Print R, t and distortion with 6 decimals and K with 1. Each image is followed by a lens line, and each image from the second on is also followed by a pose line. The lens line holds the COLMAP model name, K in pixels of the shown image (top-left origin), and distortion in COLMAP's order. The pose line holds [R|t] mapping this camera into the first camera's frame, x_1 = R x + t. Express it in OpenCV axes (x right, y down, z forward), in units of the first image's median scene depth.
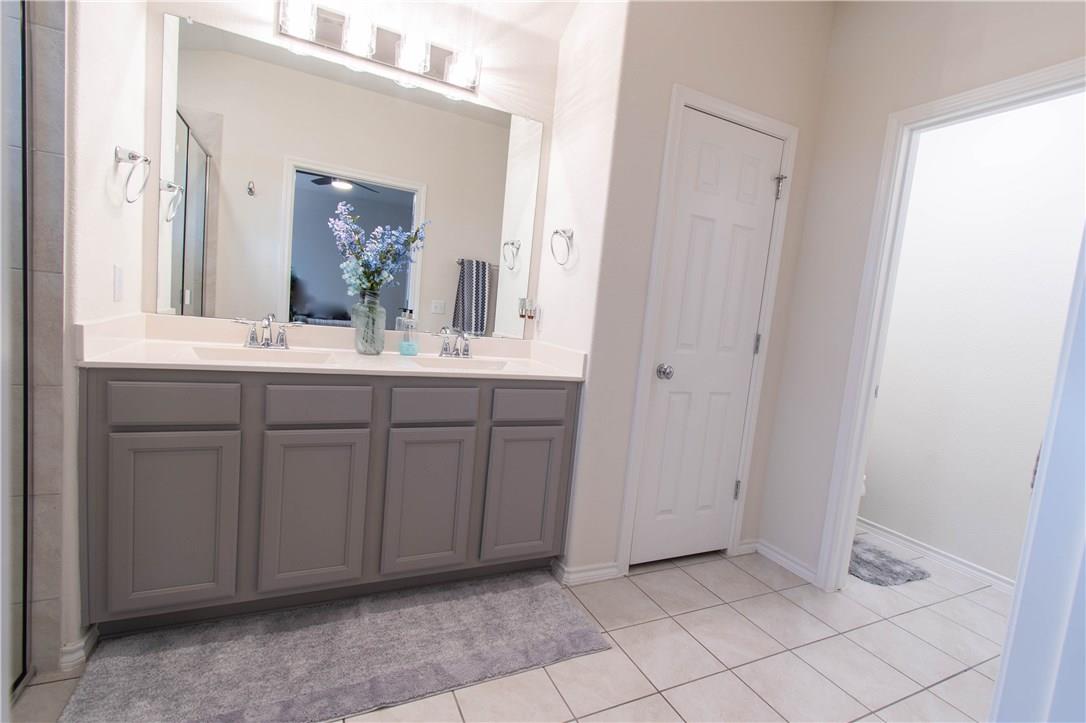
lens RADIAL K [[492.3, 0, 543.0], [0, 492.3, 361.5], [0, 0, 1]] dist [0.000147, -0.001034]
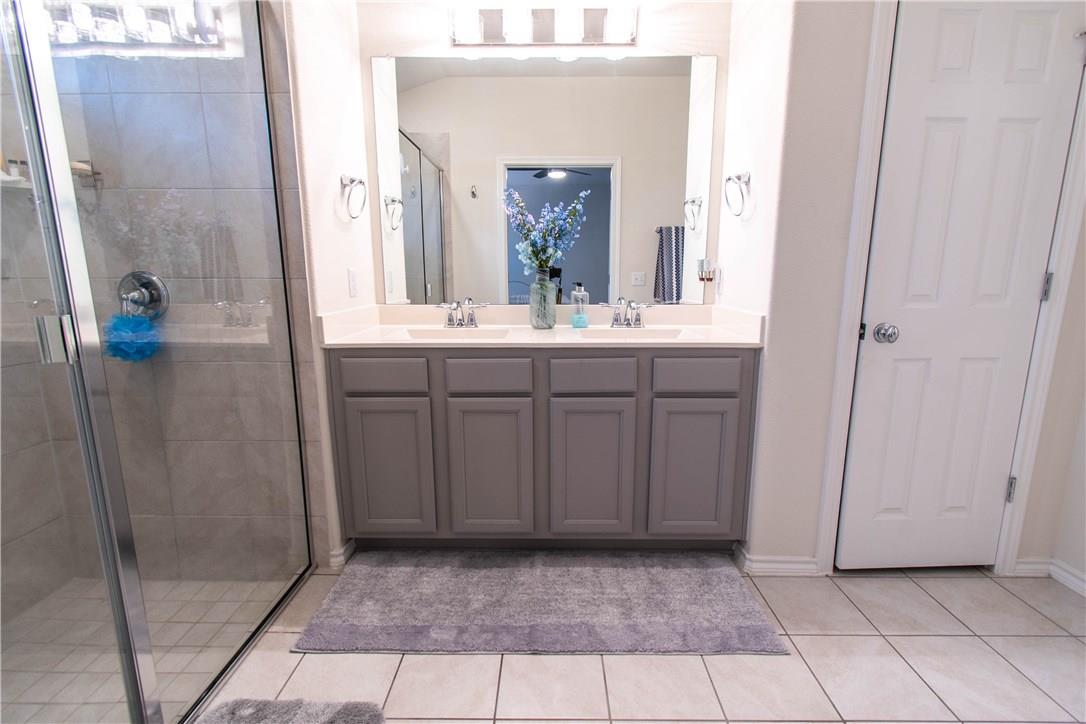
lens RADIAL K [[480.5, 0, 543.0], [0, 480.5, 362.0], [0, 0, 1]] dist [0.001795, -0.000771]
pose [[0.891041, -0.017380, -0.453589, 0.132877], [0.043241, 0.997972, 0.046705, 0.010052], [0.451858, -0.061230, 0.889986, 0.075931]]
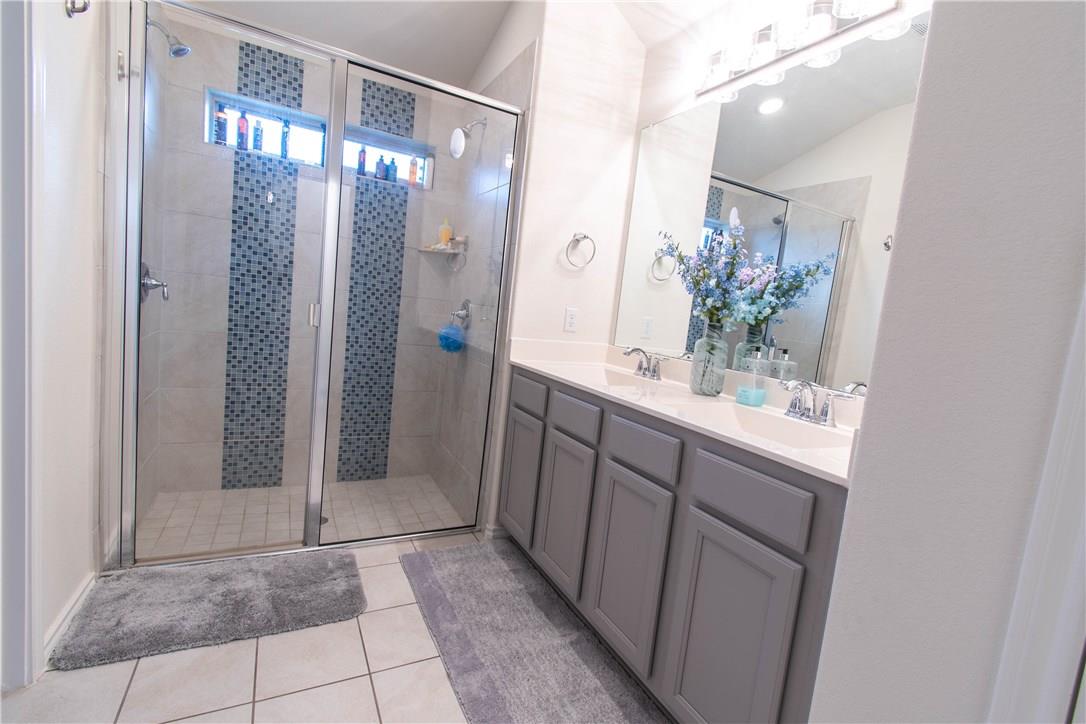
lens RADIAL K [[480.5, 0, 543.0], [0, 480.5, 362.0], [0, 0, 1]] dist [0.001795, -0.000771]
pose [[0.058616, 0.014558, -0.998174, 0.545215], [-0.206236, 0.978500, 0.002160, -0.015992], [0.976745, 0.205733, 0.060358, 0.737333]]
